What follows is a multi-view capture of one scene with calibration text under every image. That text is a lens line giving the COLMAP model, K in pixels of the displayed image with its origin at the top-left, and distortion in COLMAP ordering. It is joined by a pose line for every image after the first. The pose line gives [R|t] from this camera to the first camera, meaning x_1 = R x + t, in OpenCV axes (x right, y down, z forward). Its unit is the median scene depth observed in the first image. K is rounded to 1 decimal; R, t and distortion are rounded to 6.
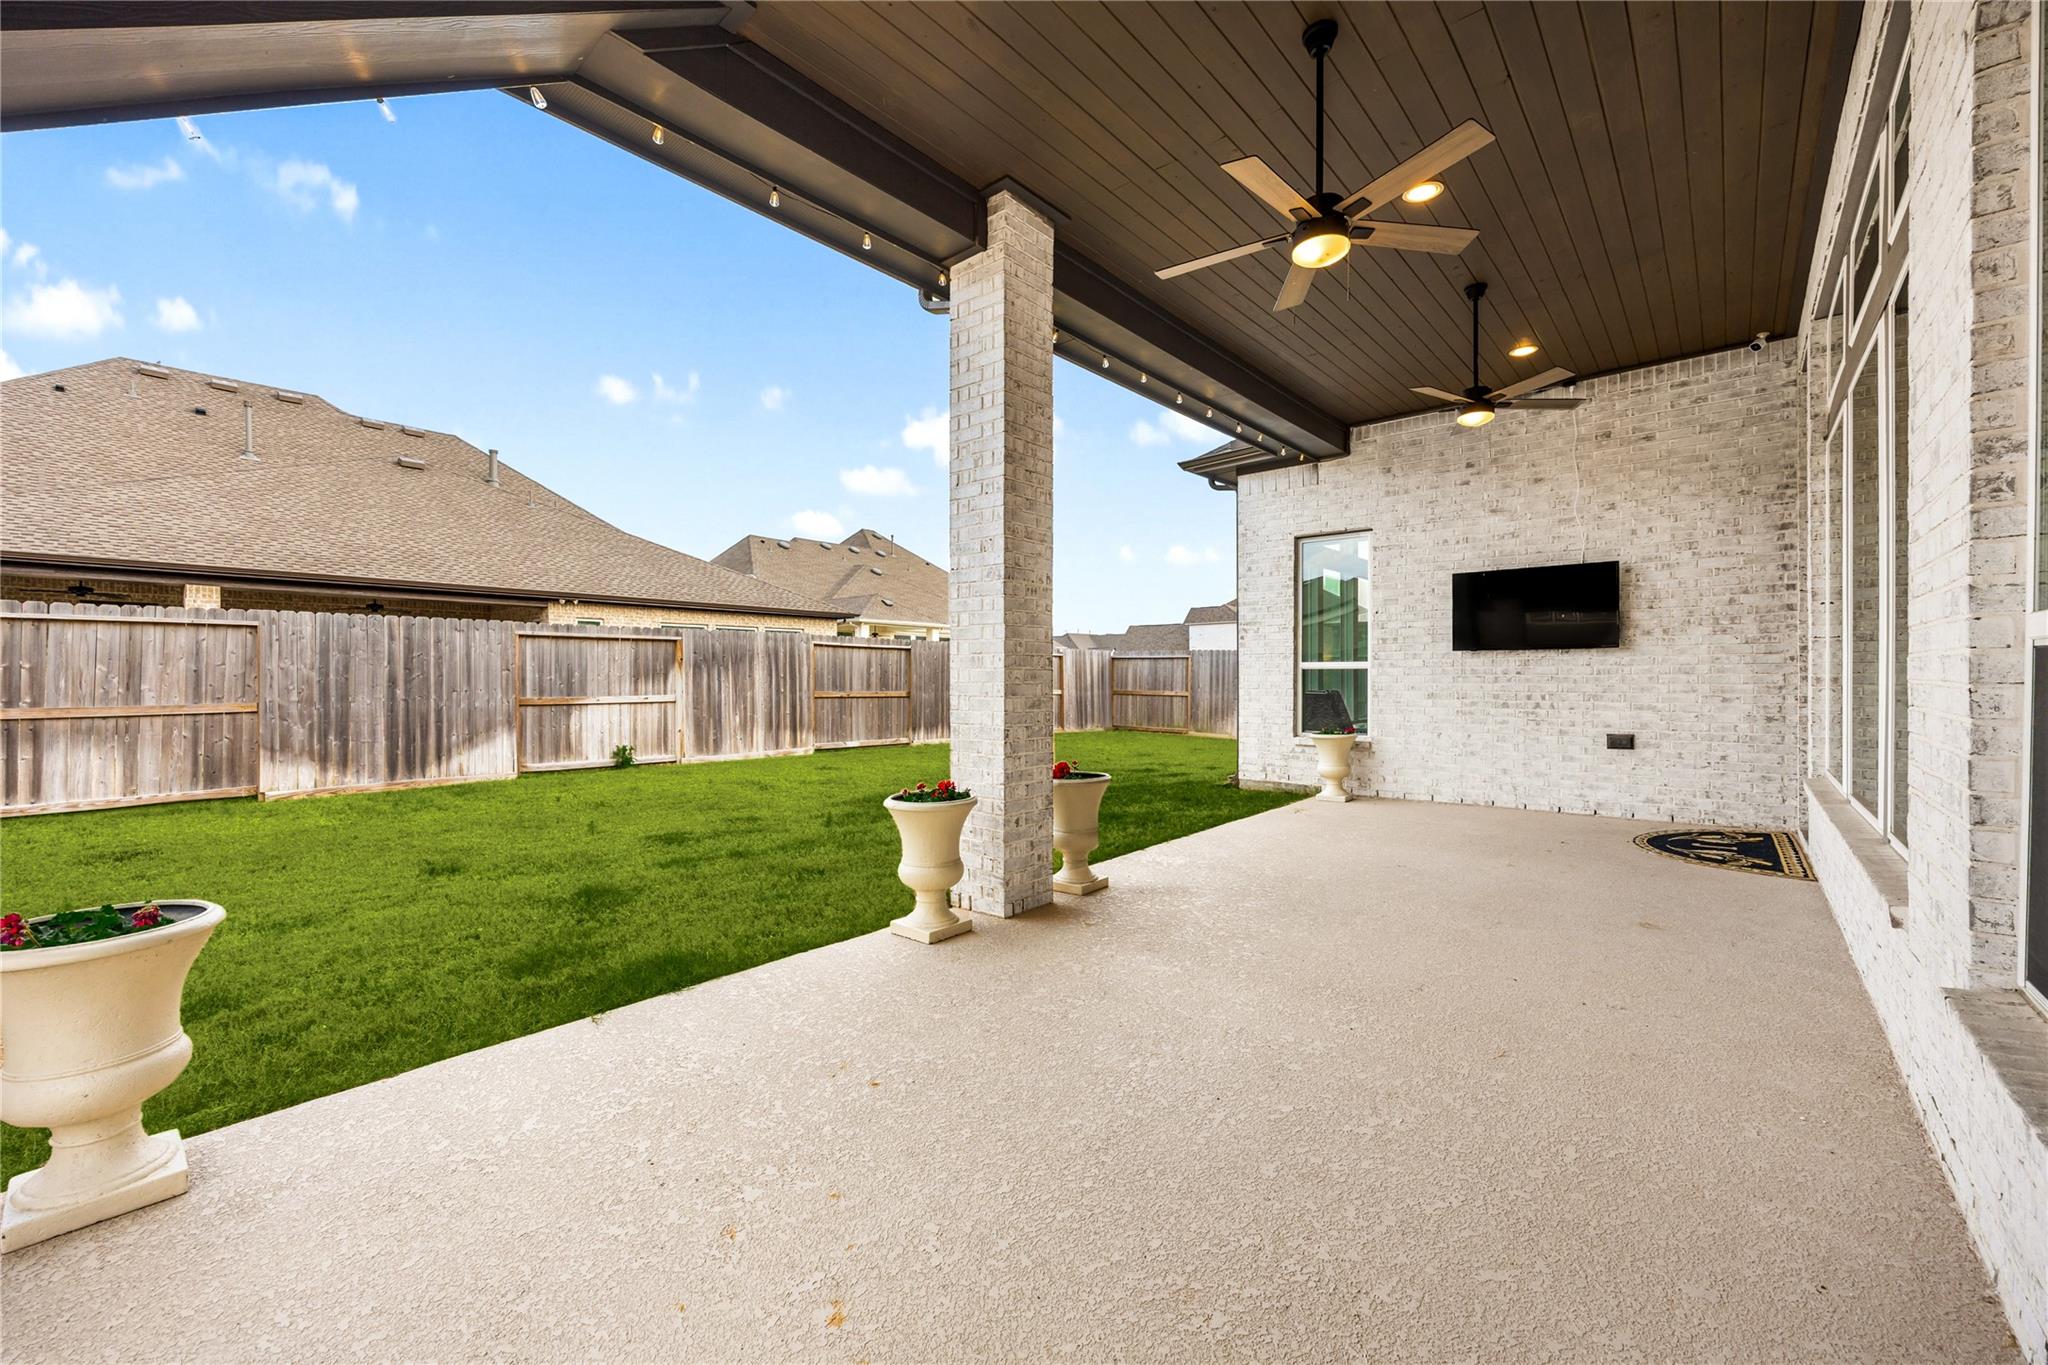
lens RADIAL K [[793.2, 0, 1026.2], [0, 793.2, 664.1], [0, 0, 1]] dist [0.009421, -0.000744]
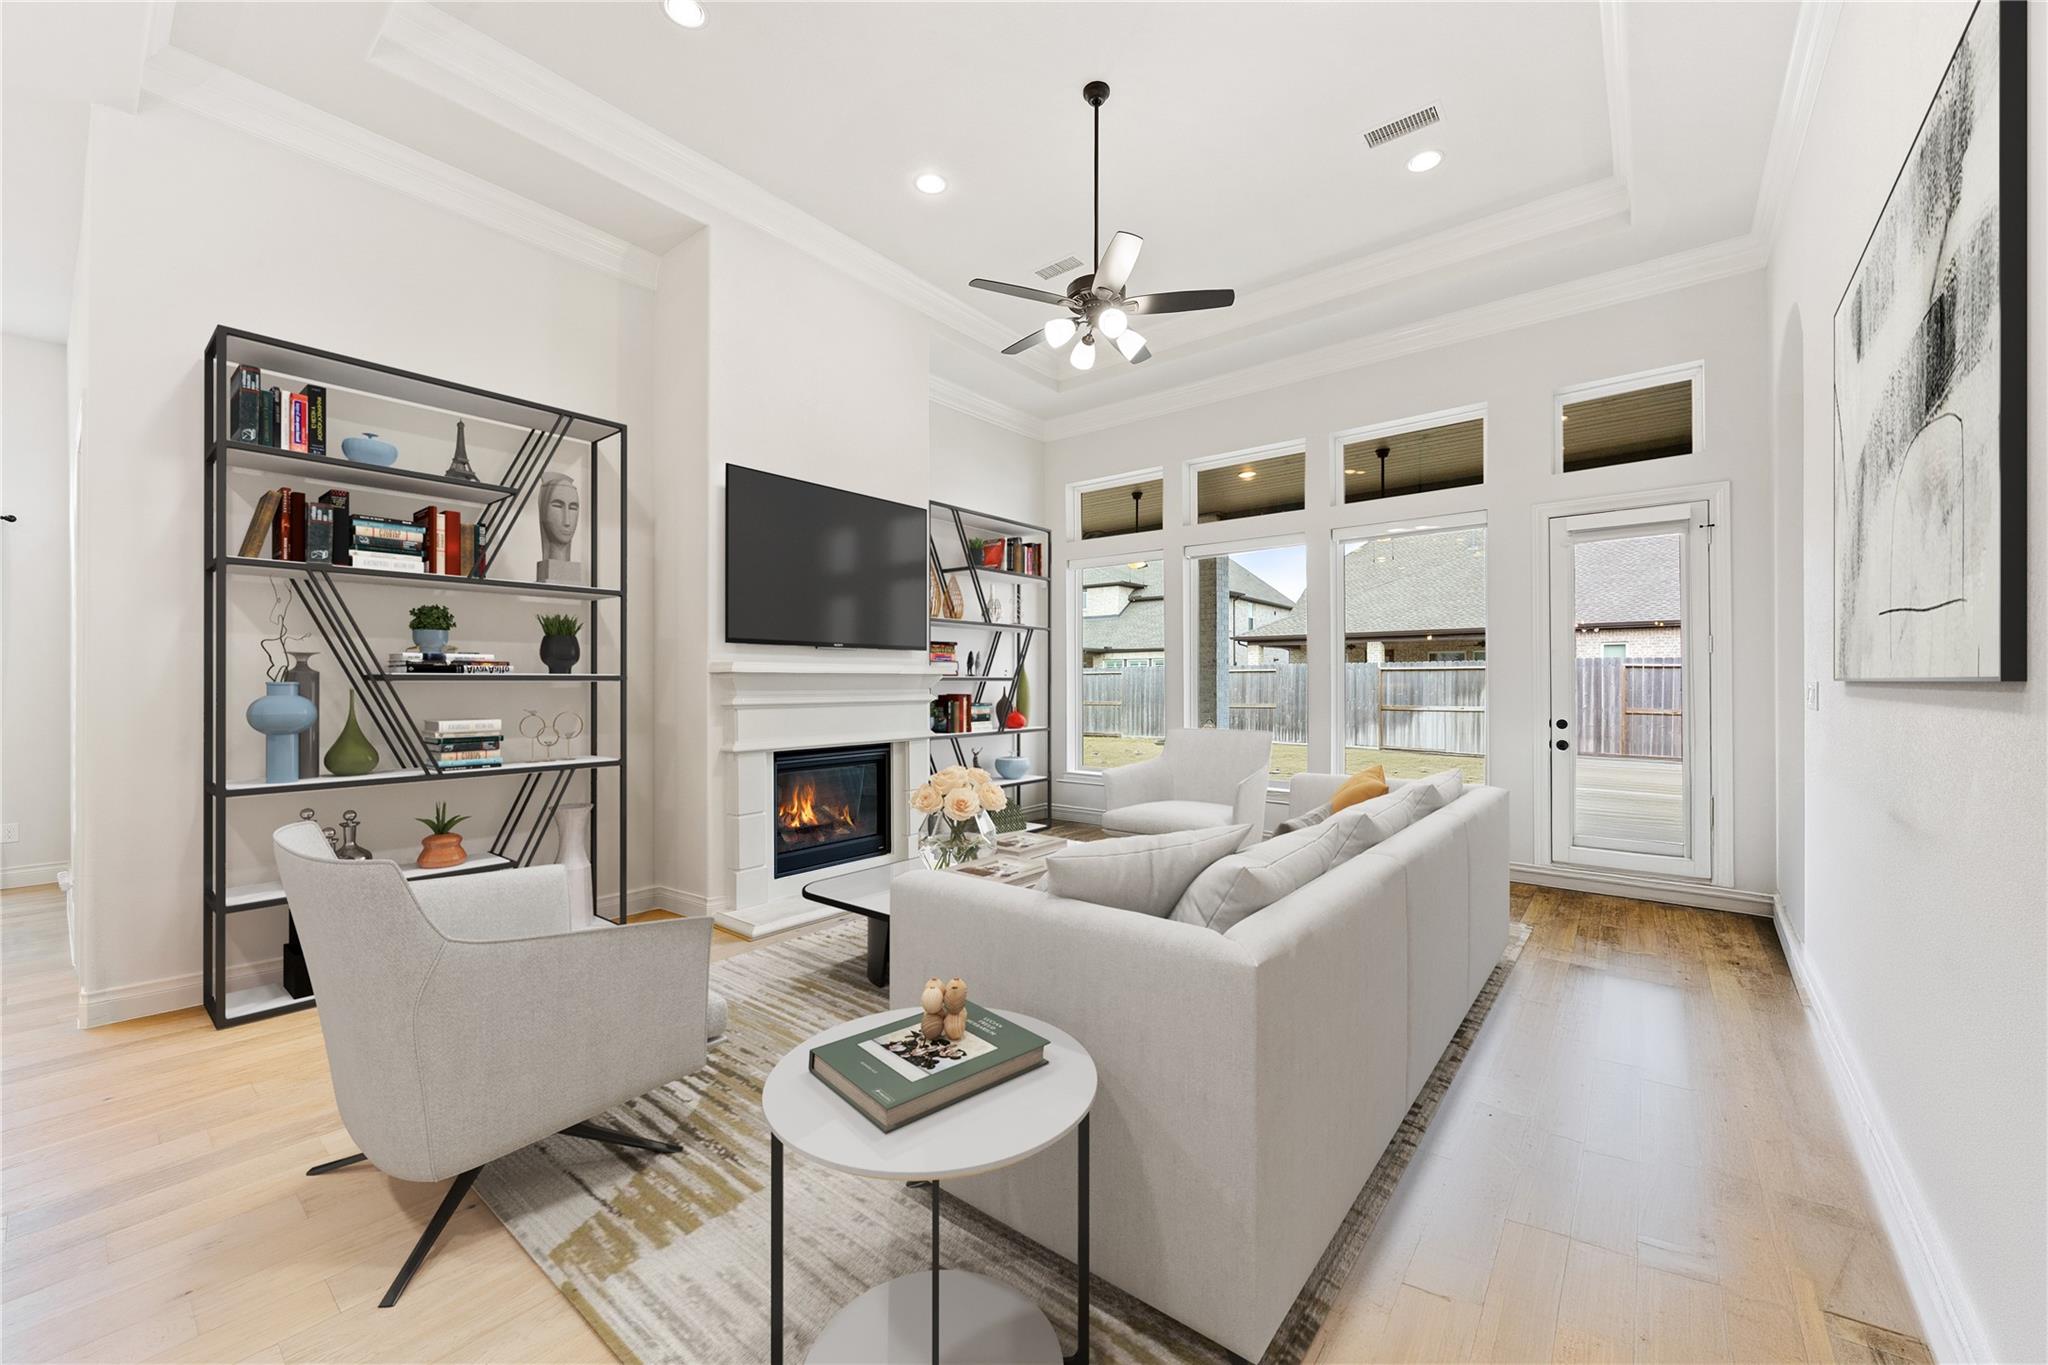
lens RADIAL K [[793.2, 0, 1030.8], [0, 793.2, 686.8], [0, 0, 1]] dist [0.009421, -0.000744]
pose [[0.057407, -0.015354, -0.998233, 0.941201], [-0.001203, 0.999880, -0.015449, 0.025562], [0.998350, 0.002088, 0.057382, 0.108351]]
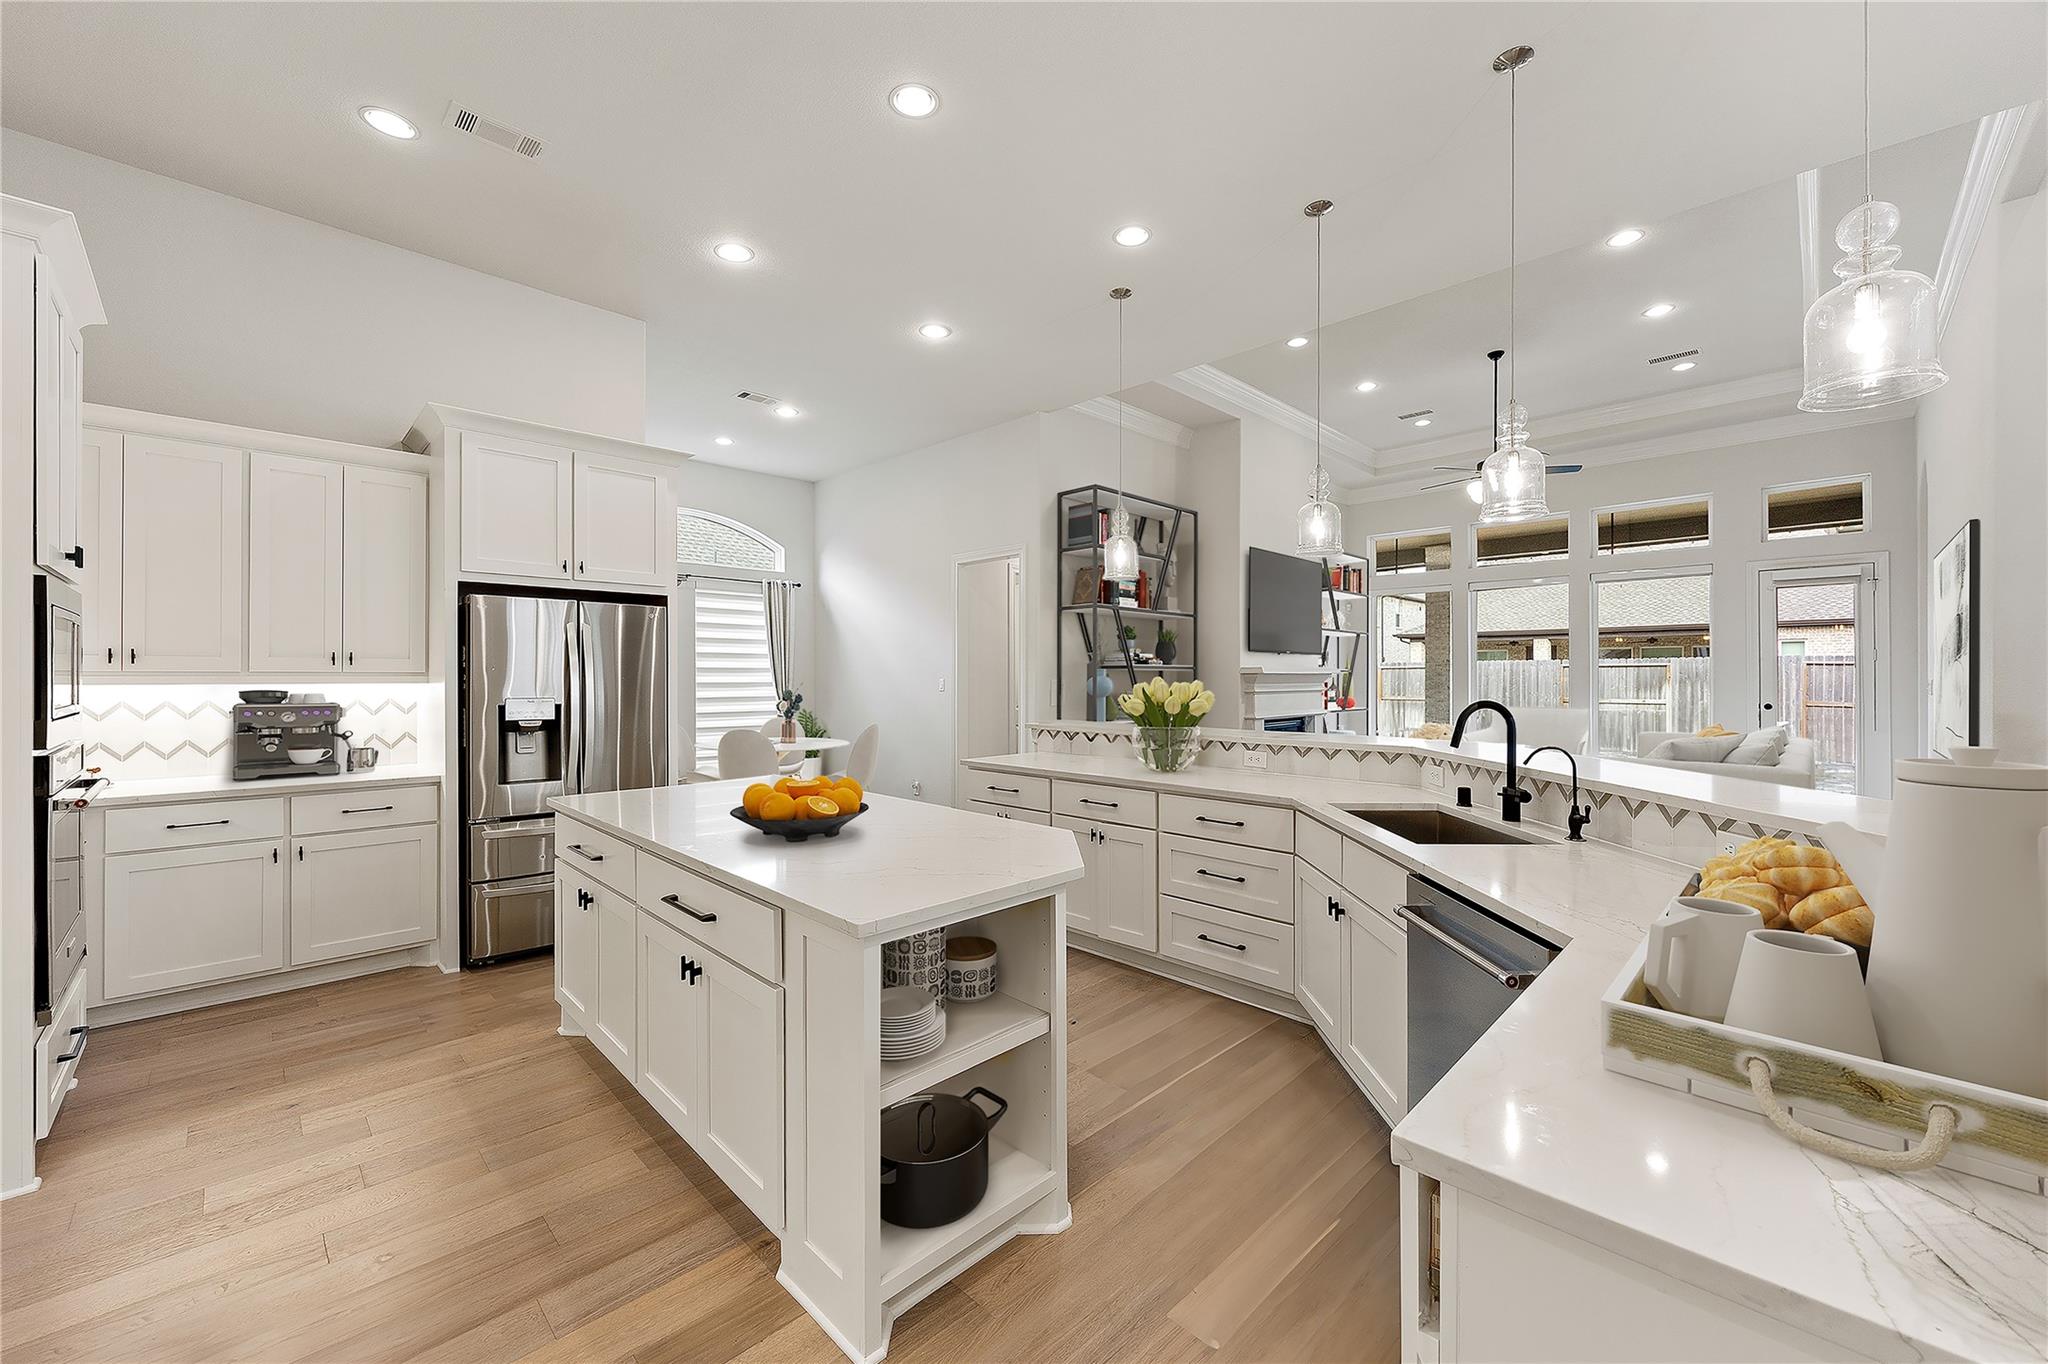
lens RADIAL K [[793.2, 0, 994.7], [0, 793.2, 673.7], [0, 0, 1]] dist [0.009421, -0.000744]
pose [[-0.087786, -0.024078, -0.995848, 1.315616], [-0.015750, 0.999616, -0.022781, 0.046425], [0.996015, 0.013685, -0.088132, -0.222706]]
